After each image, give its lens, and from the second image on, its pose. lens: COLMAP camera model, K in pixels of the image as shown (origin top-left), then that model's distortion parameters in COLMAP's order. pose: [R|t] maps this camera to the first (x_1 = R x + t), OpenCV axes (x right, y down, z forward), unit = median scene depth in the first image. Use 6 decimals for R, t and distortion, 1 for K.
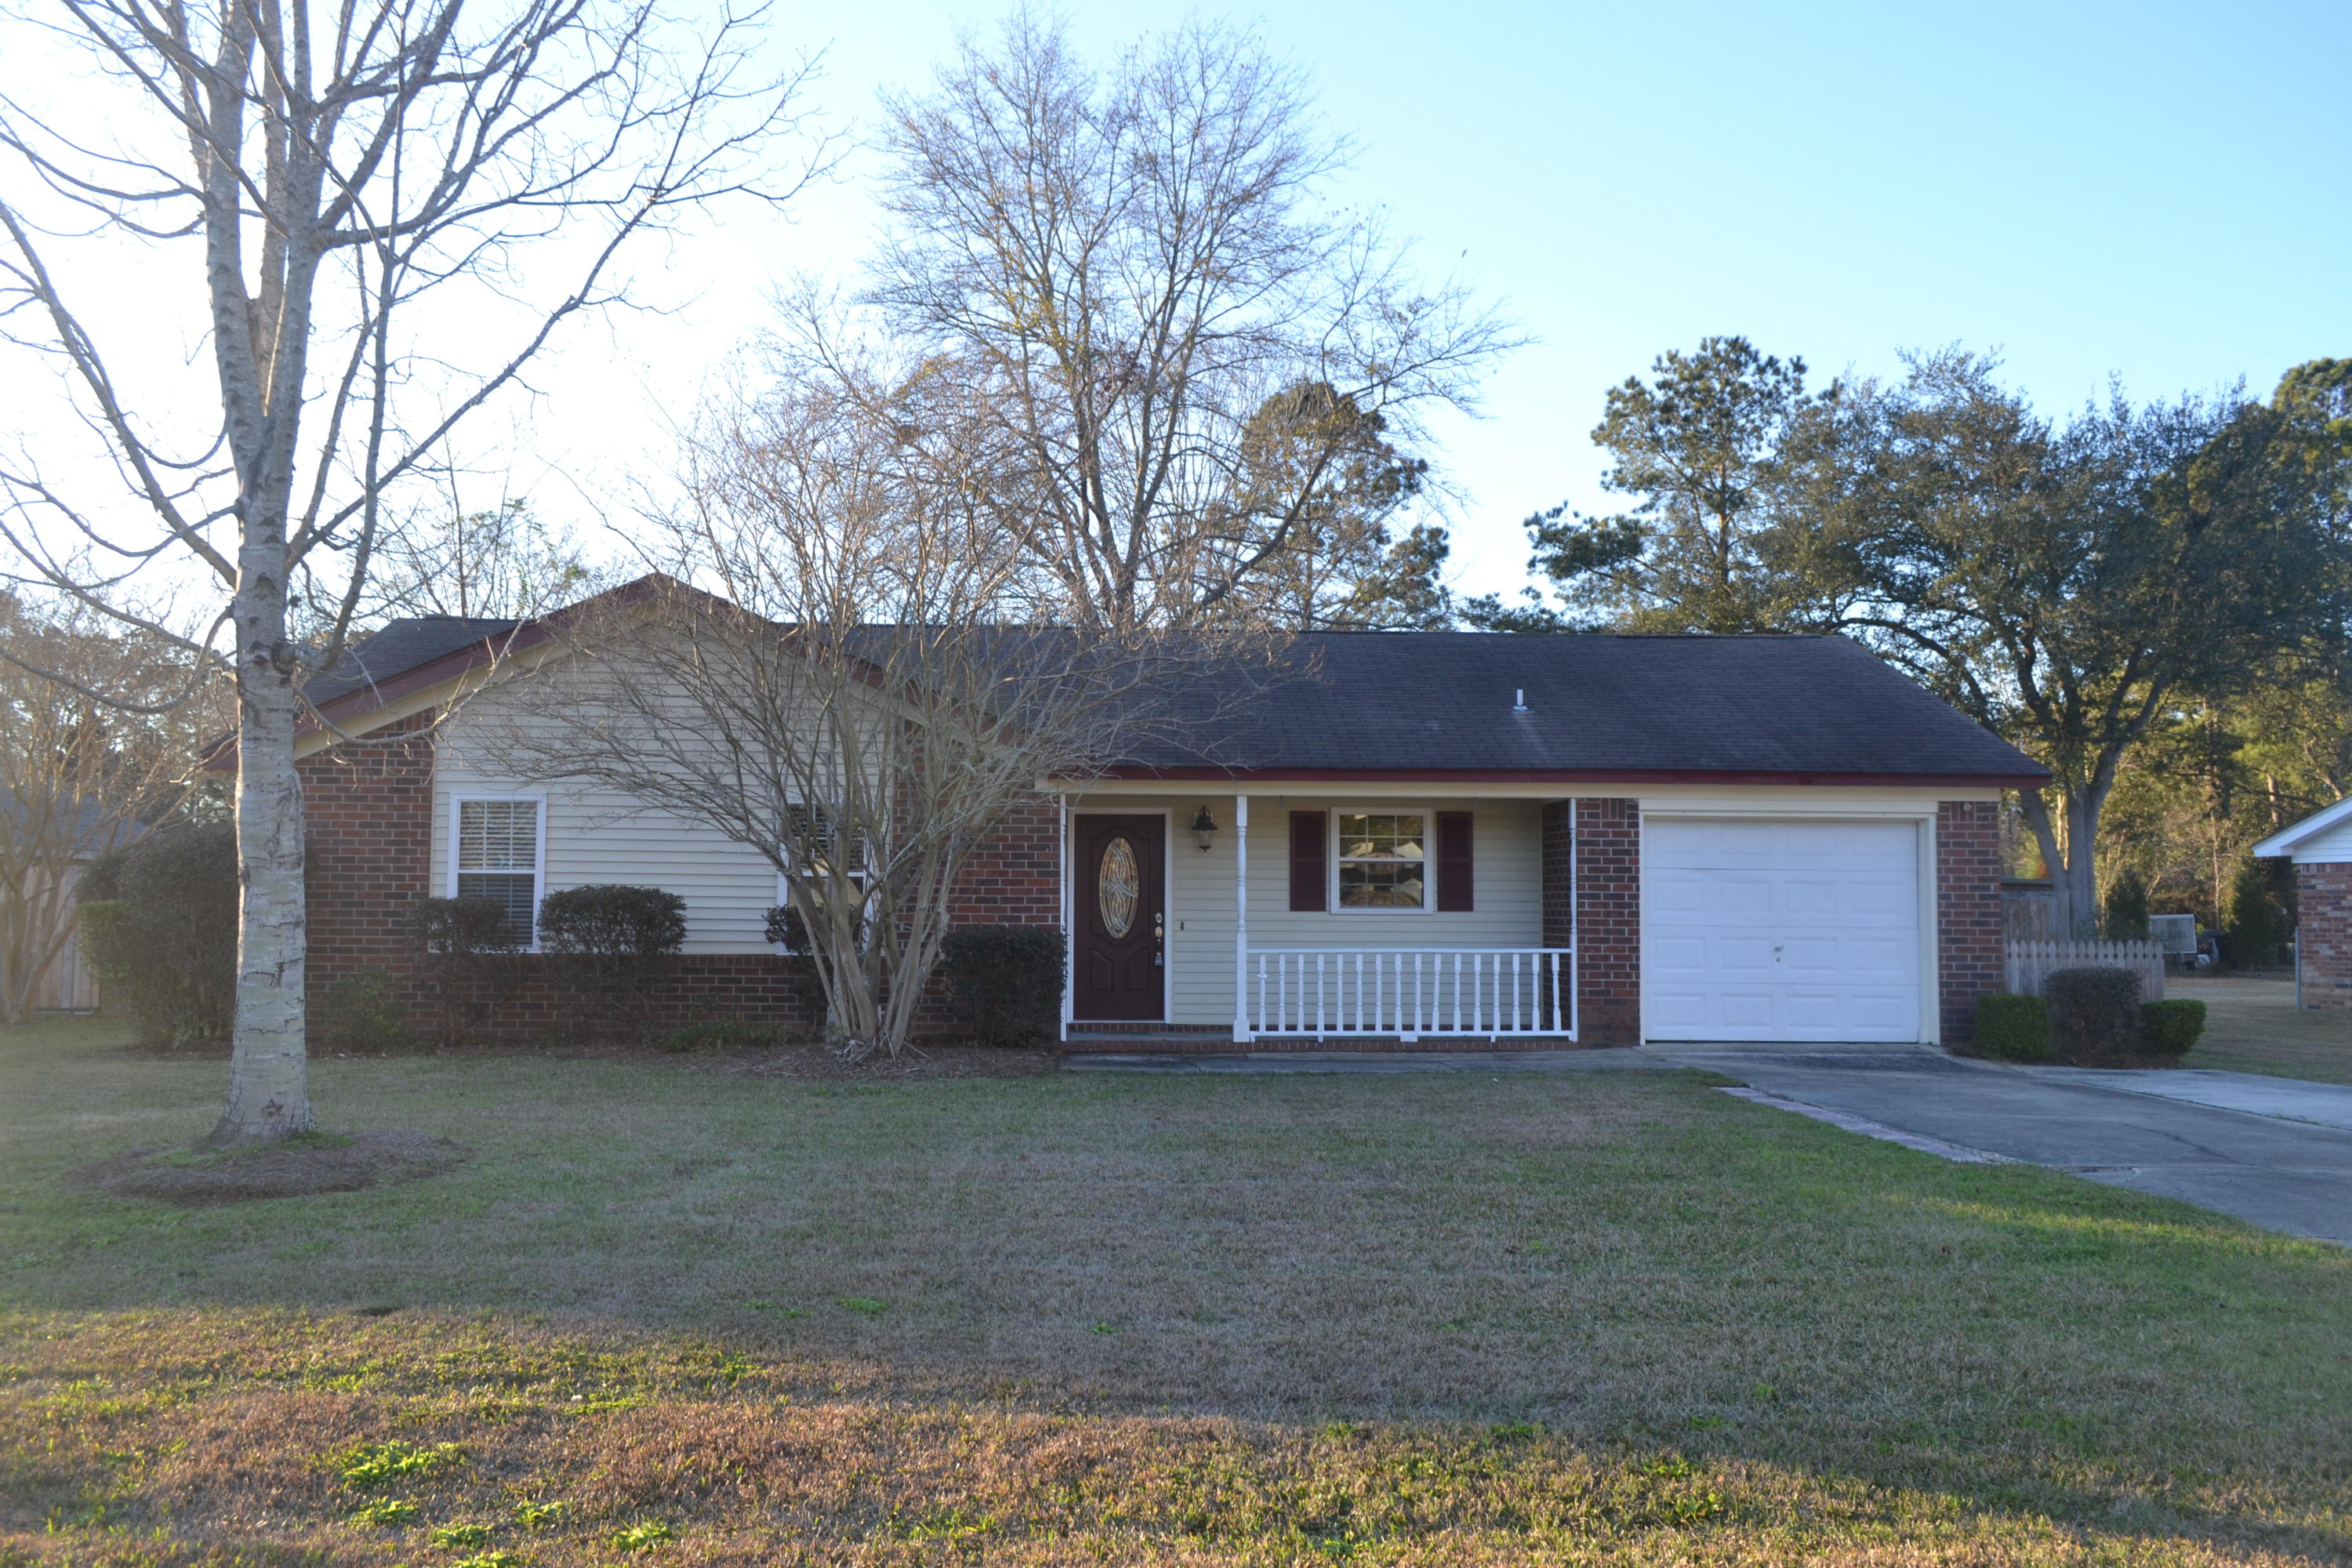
lens RADIAL K [[1861.6, 0, 1169.2], [0, 1861.6, 775.9], [0, 0, 1]] dist [-0.011384, 0.005435]
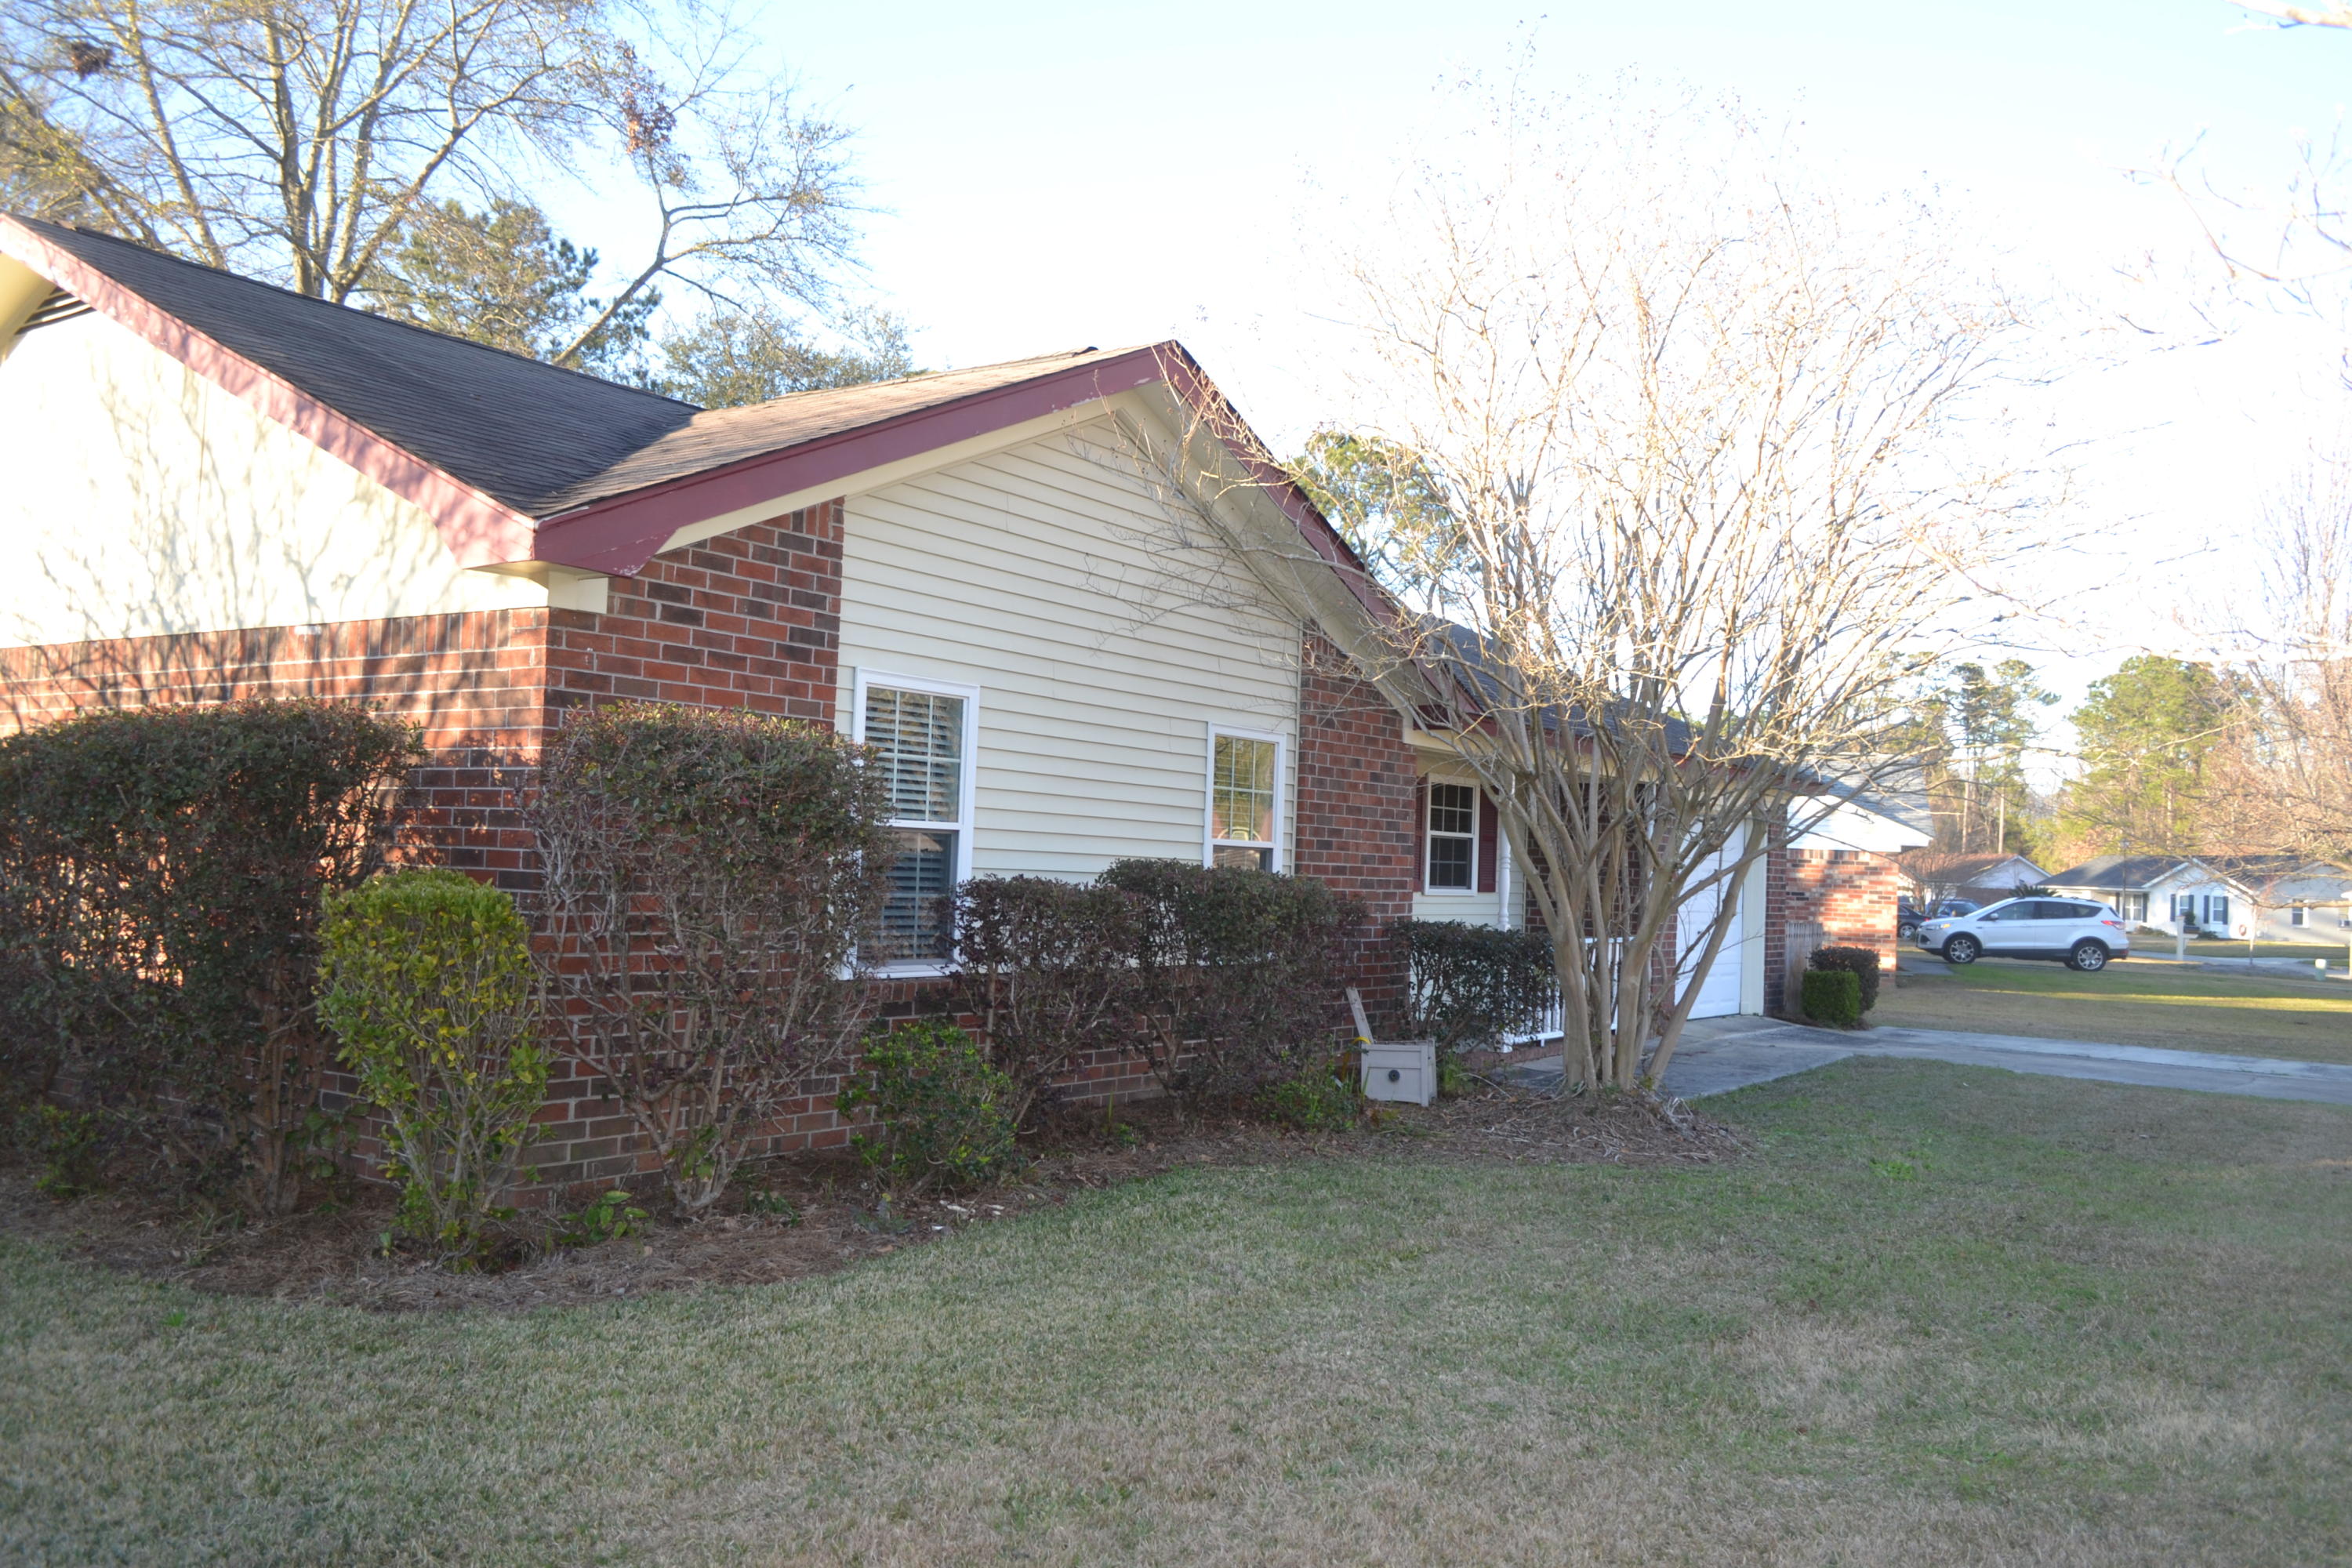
lens RADIAL K [[1861.6, 0, 1169.2], [0, 1861.6, 775.9], [0, 0, 1]] dist [-0.011384, 0.005435]
pose [[0.601249, 0.054558, 0.797197, -0.744570], [-0.084429, 0.996419, -0.004515, 0.034065], [-0.794589, -0.064592, 0.603702, 0.618881]]
